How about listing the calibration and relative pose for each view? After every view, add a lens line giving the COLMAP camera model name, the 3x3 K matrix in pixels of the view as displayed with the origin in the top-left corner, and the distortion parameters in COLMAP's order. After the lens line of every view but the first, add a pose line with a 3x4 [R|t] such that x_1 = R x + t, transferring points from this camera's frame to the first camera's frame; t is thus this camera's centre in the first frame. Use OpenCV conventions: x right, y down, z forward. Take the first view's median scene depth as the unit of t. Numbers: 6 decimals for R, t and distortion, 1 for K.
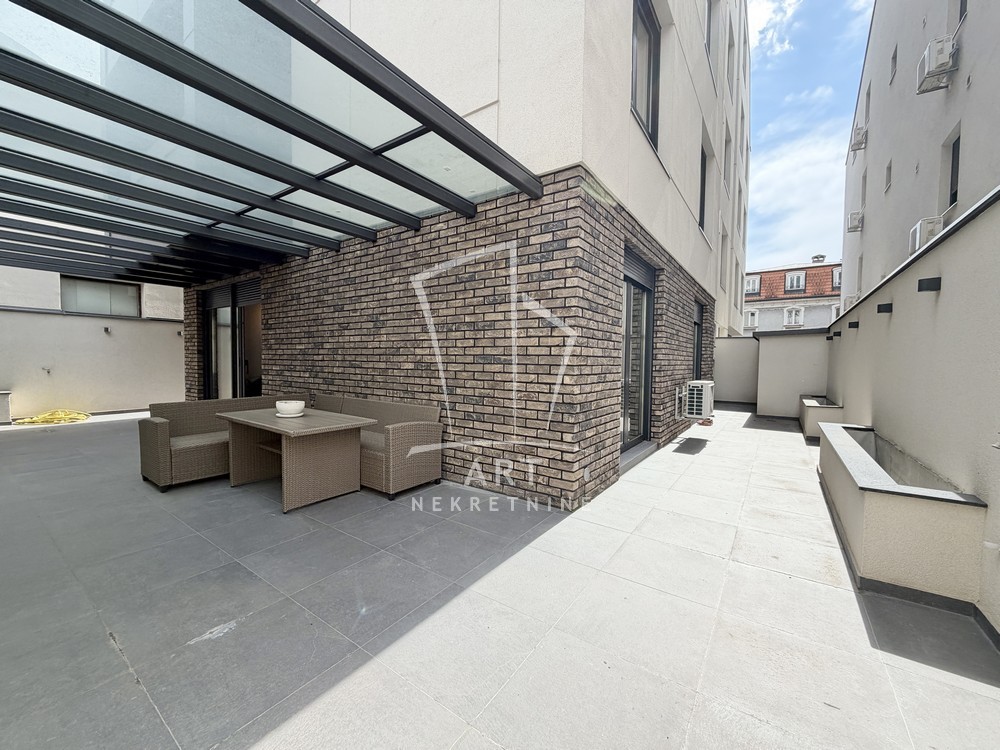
lens RADIAL K [[398.8, 0, 495.9], [0, 398.8, 375.5], [0, 0, 1]] dist [0.000669, -0.000023]
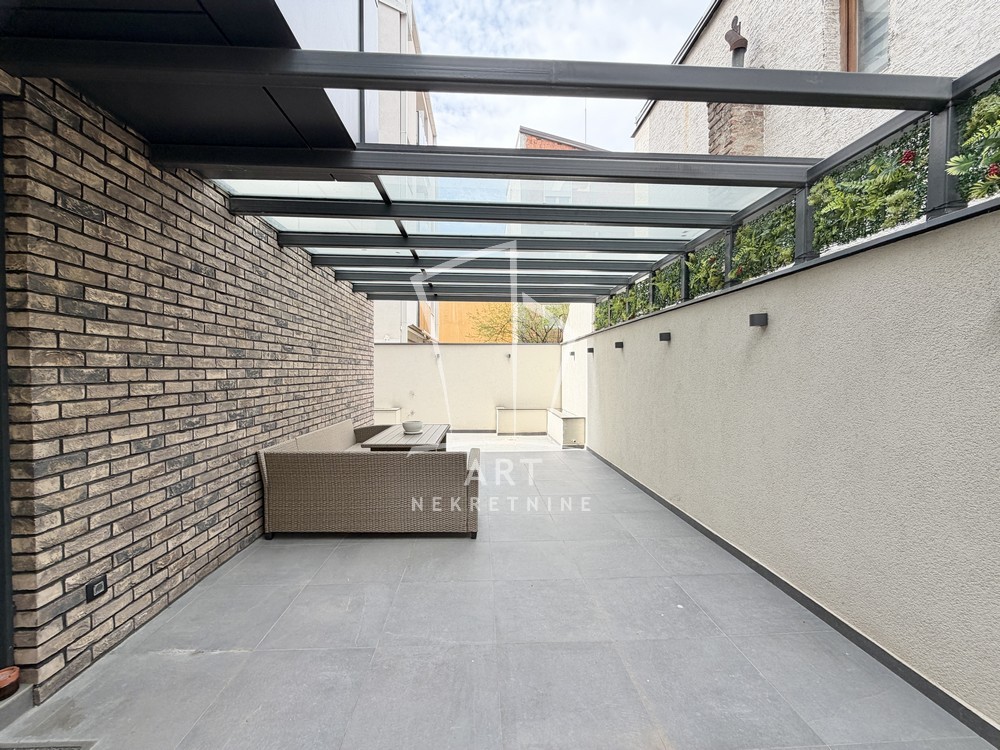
lens RADIAL K [[398.8, 0, 495.9], [0, 398.8, 375.5], [0, 0, 1]] dist [0.000669, -0.000023]
pose [[-0.615764, -0.023790, 0.787572, -1.154938], [0.019255, 0.998791, 0.045224, -0.091683], [-0.787696, 0.043011, -0.614561, 1.082131]]
